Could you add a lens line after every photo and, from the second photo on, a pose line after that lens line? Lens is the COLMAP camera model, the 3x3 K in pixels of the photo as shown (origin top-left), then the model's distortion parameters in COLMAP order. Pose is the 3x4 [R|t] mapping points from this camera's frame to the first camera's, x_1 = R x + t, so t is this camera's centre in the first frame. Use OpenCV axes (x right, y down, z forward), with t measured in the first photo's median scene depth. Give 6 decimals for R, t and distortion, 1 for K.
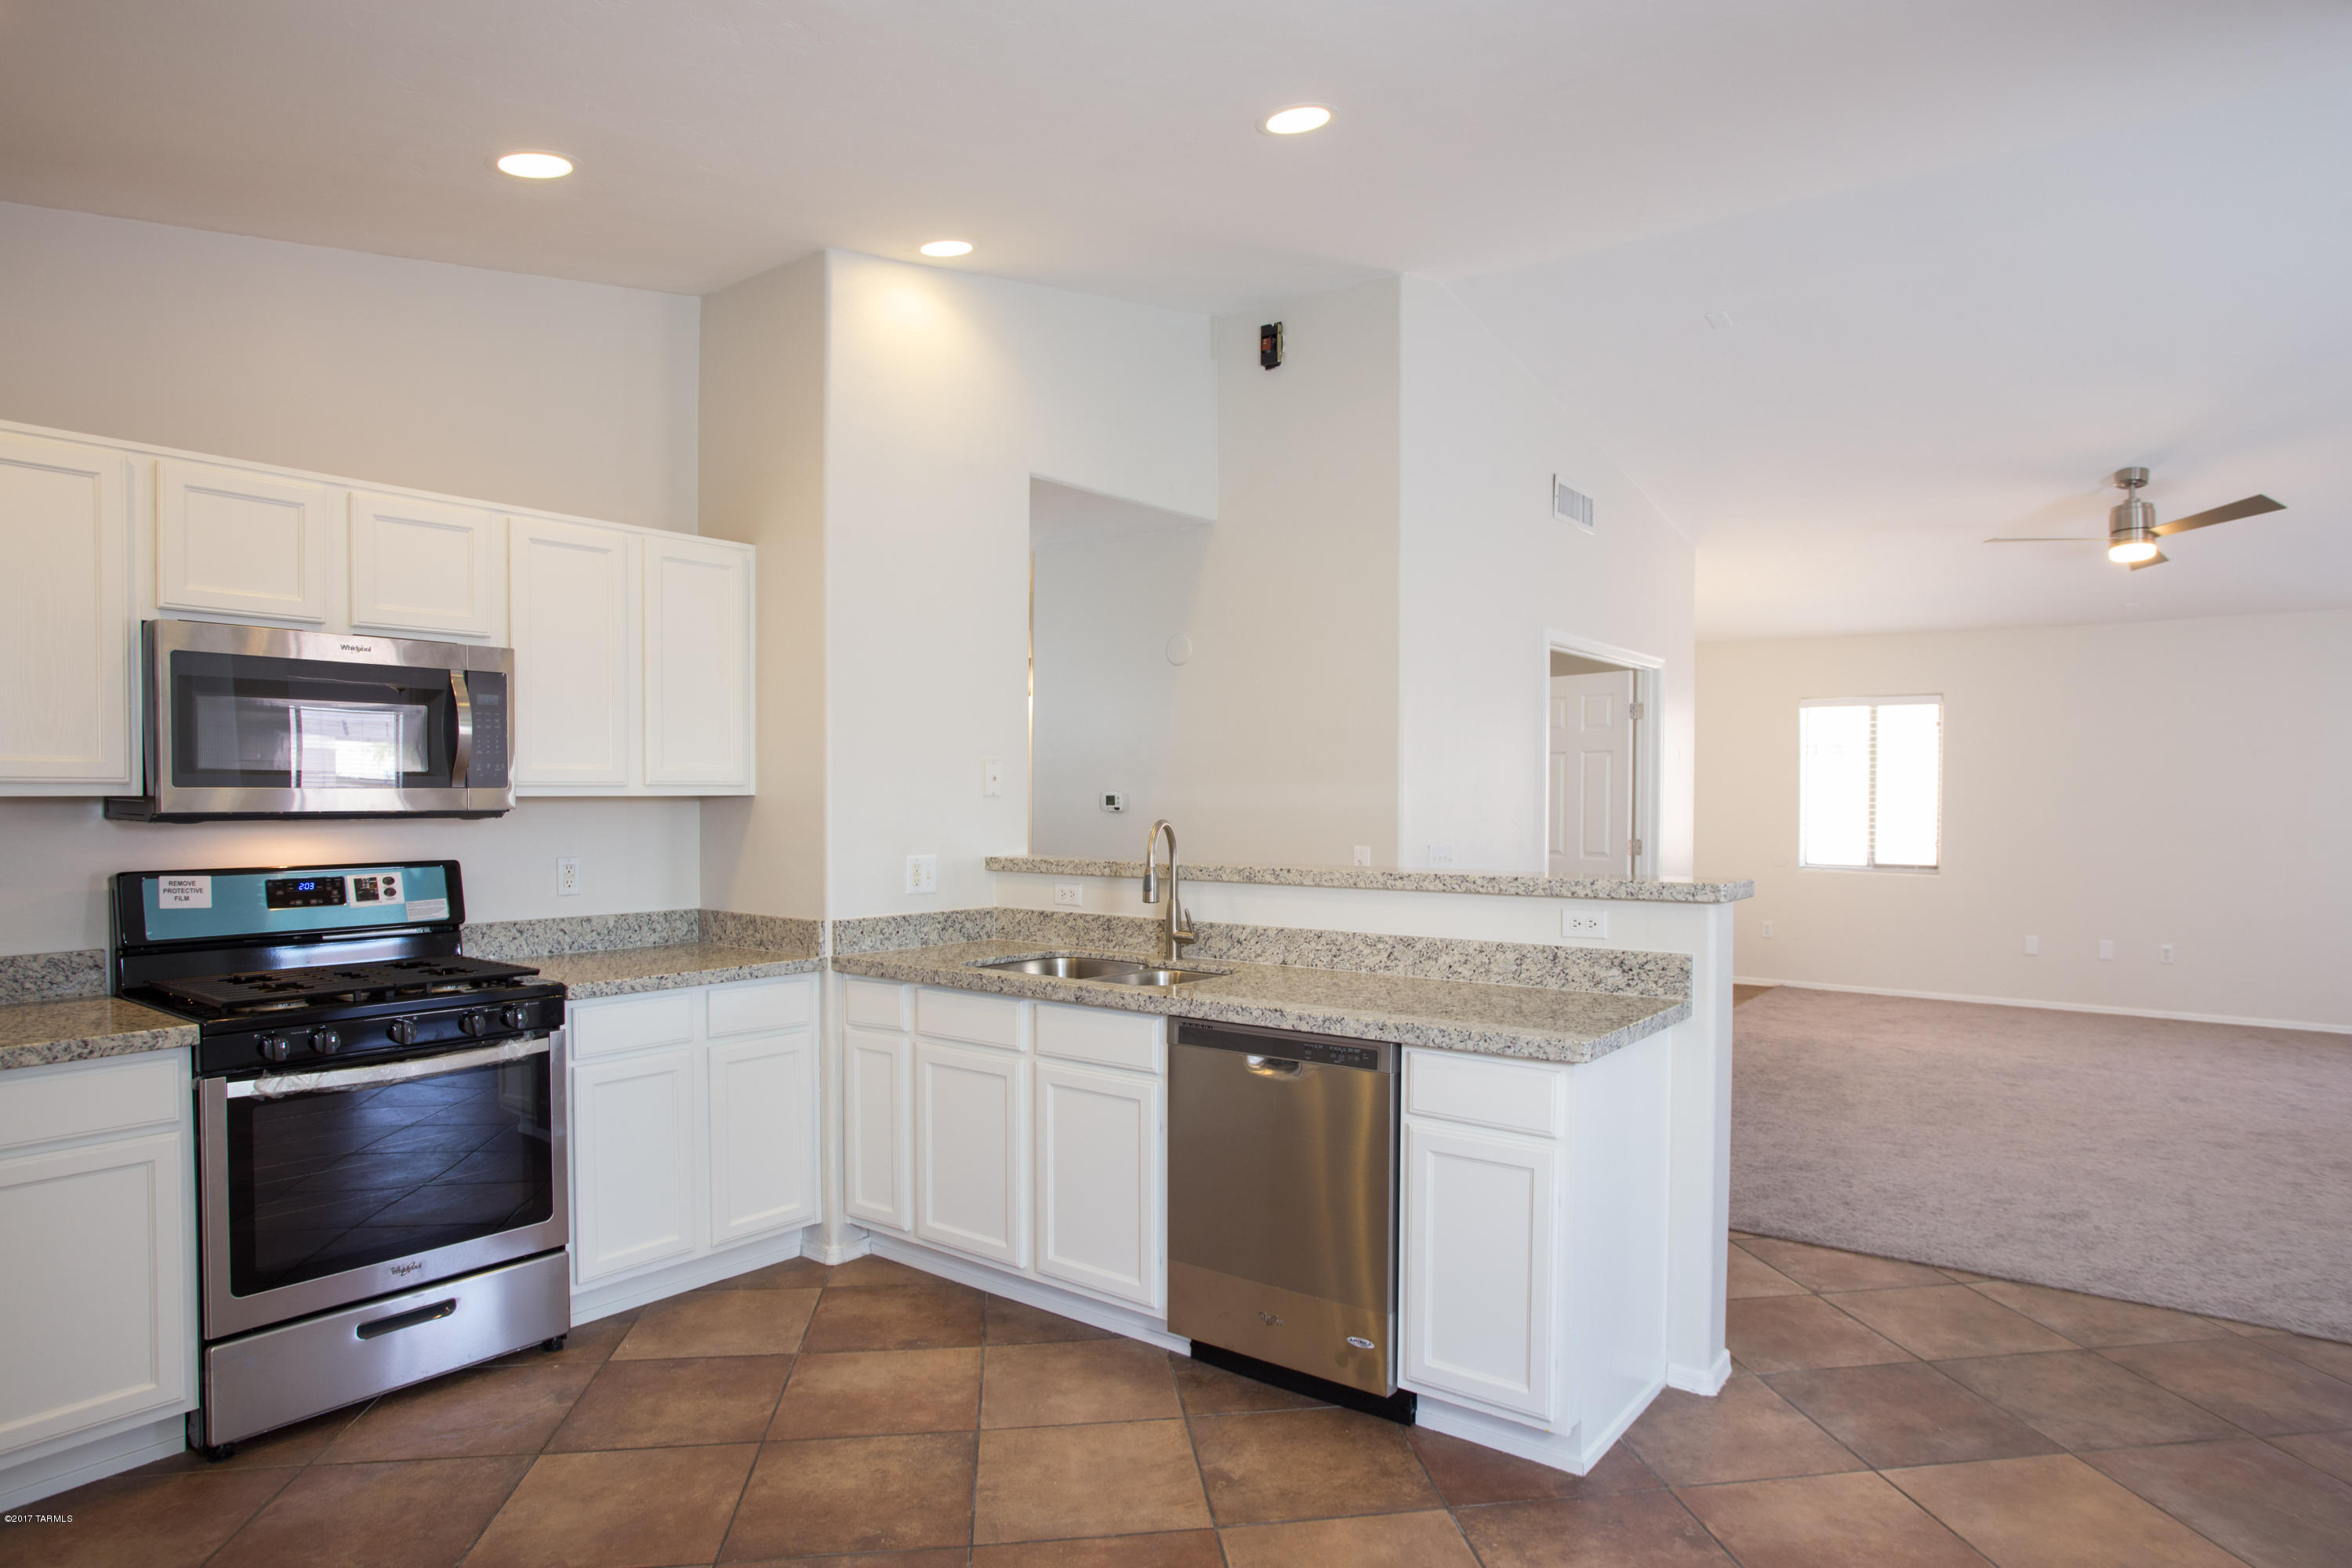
lens RADIAL K [[1326.1, 0, 1176.0], [0, 1326.1, 784.0], [0, 0, 1]] dist [-0.008235, -0.001138]
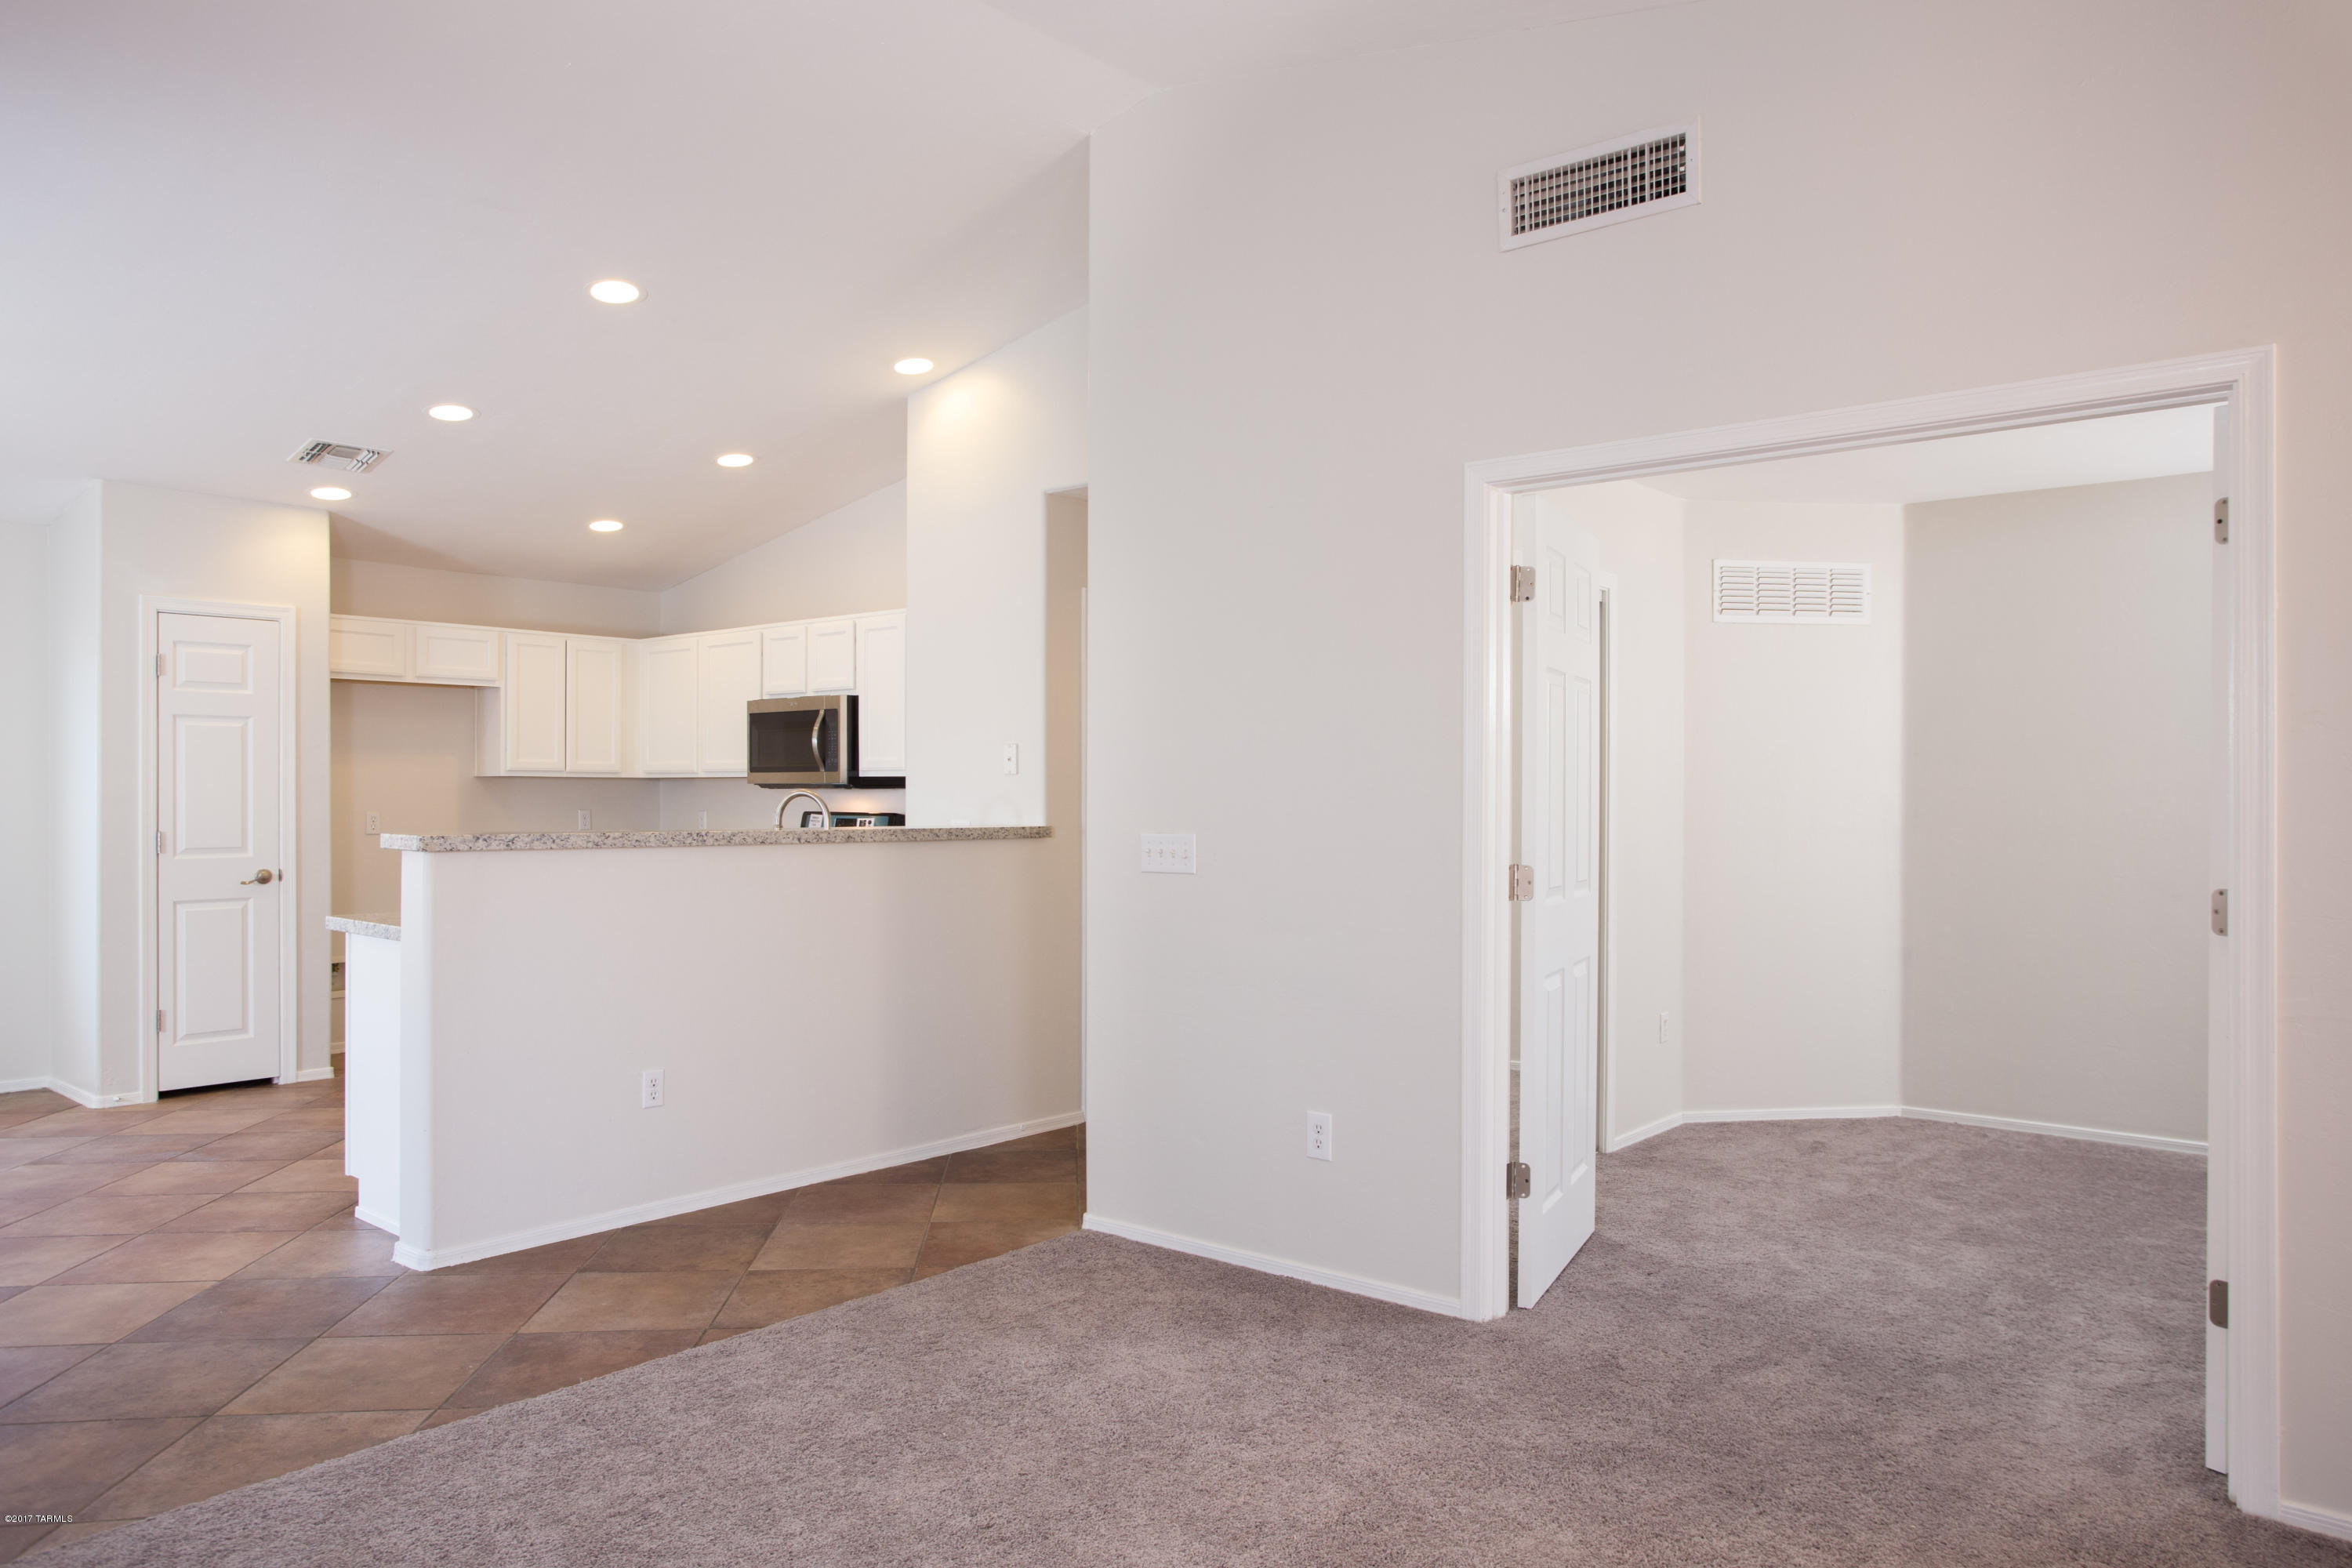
lens RADIAL K [[1567.7, 0, 1203.9], [0, 1567.7, 783.7], [0, 0, 1]] dist [-0.011526, 0.033682]
pose [[-0.062747, -0.010878, -0.997970, 1.860231], [0.001483, 0.999938, -0.010993, 0.051940], [0.998028, -0.002170, -0.062727, 1.910460]]
